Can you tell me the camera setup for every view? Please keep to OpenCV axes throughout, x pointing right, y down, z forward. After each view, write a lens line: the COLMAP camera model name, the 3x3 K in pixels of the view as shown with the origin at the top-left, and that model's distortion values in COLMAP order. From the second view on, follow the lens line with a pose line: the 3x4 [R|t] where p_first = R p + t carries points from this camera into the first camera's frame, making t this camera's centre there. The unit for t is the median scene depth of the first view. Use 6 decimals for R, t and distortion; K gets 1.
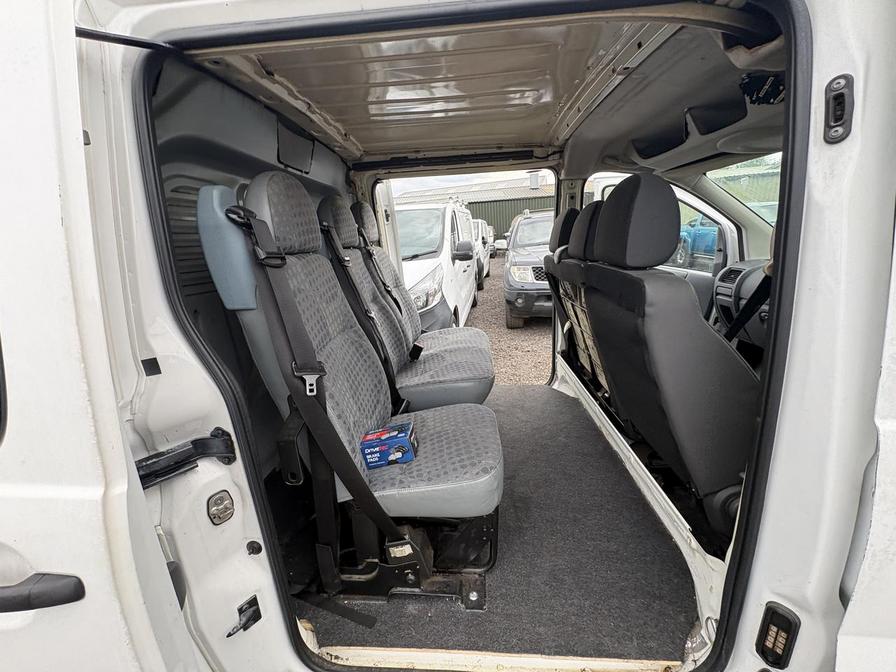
lens RADIAL K [[353.9, 0, 453.7], [0, 353.9, 331.1], [0, 0, 1]] dist [-0.003184, 0.001466]
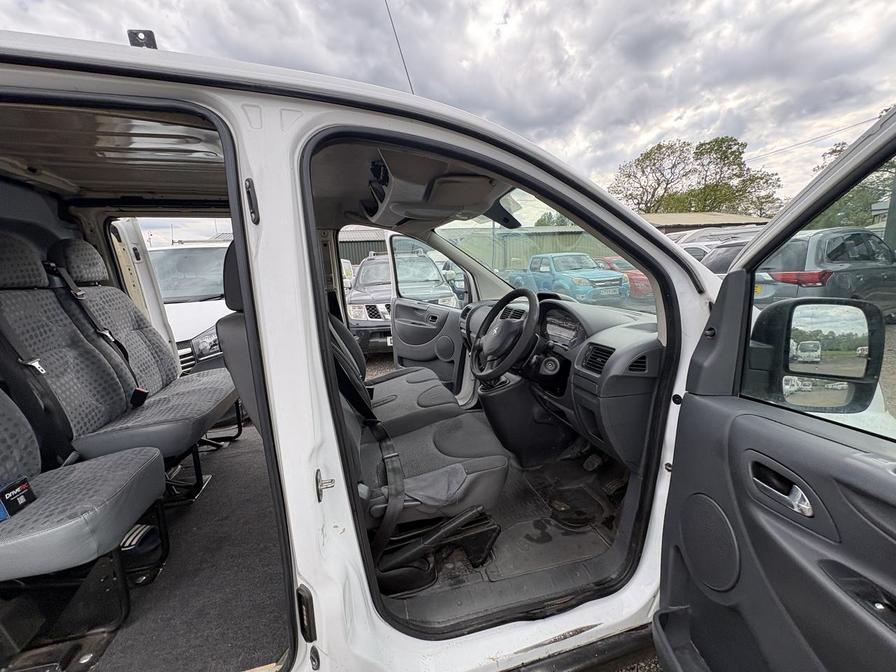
lens RADIAL K [[353.9, 0, 445.9], [0, 353.9, 331.0], [0, 0, 1]] dist [-0.003184, 0.001466]
pose [[0.954174, -0.025416, 0.298172, 0.367666], [0.056175, 0.993887, -0.095046, 0.016102], [-0.293933, 0.107440, 0.949768, -0.135575]]
